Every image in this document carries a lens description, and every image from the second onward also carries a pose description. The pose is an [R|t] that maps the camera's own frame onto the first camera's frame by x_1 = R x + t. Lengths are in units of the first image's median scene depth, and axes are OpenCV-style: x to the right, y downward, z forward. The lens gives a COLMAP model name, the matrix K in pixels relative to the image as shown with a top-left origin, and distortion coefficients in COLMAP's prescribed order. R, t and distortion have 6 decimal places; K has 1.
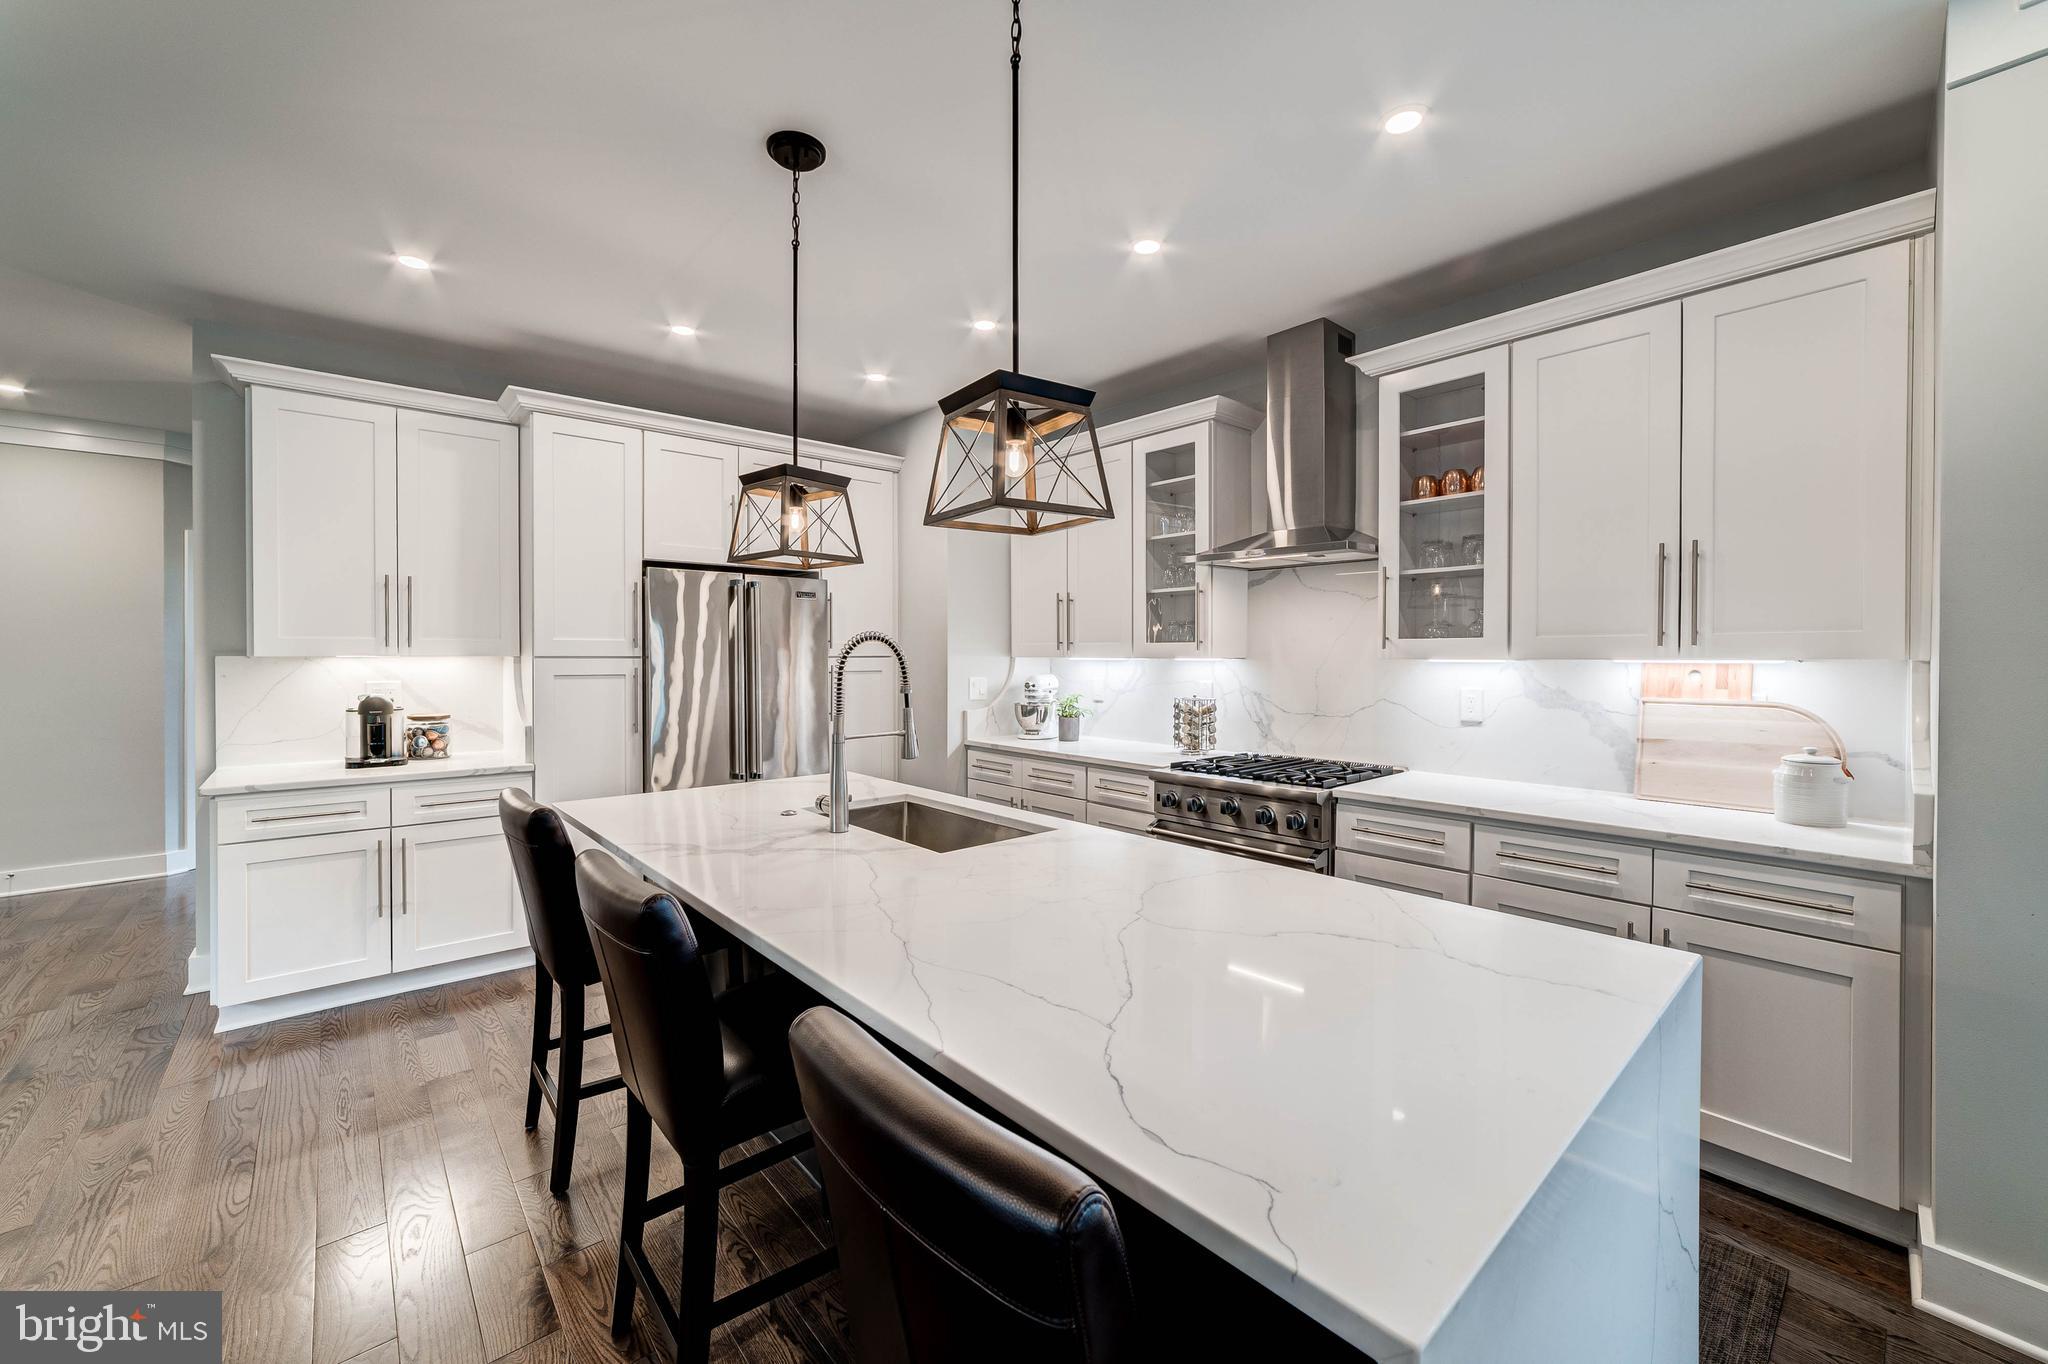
lens RADIAL K [[812.4, 0, 988.6], [0, 812.4, 649.8], [0, 0, 1]] dist [-0.003832, 0.001624]
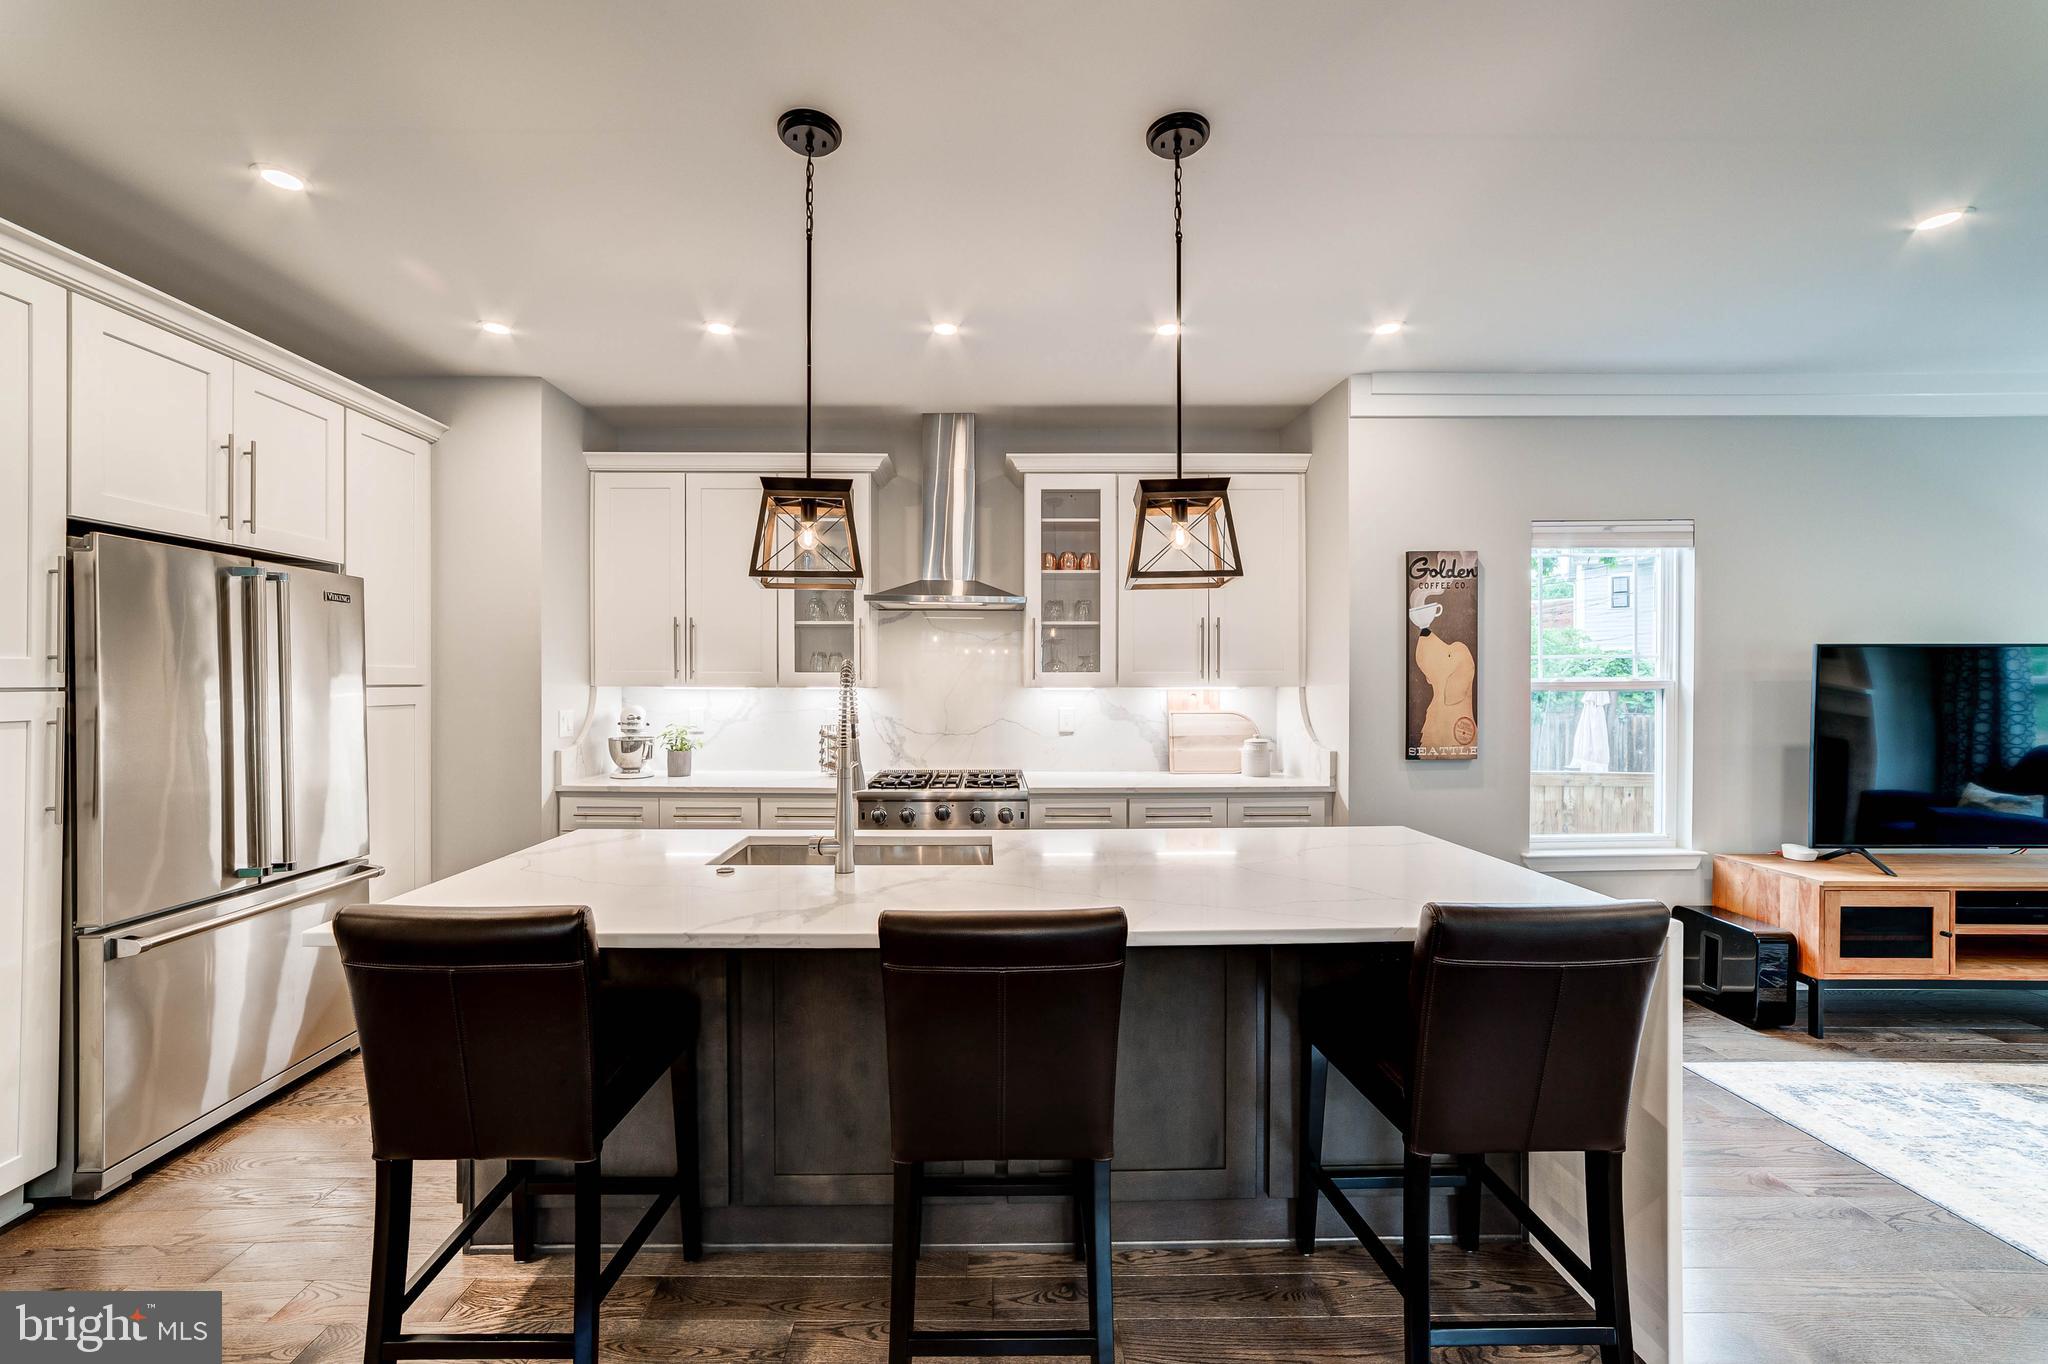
lens RADIAL K [[812.4, 0, 1003.3], [0, 812.4, 679.0], [0, 0, 1]] dist [-0.003832, 0.001624]
pose [[0.656360, 0.004210, 0.754436, -0.434043], [-0.005947, 0.999982, -0.000406, -0.001268], [-0.754424, -0.004220, 0.656373, 0.130001]]
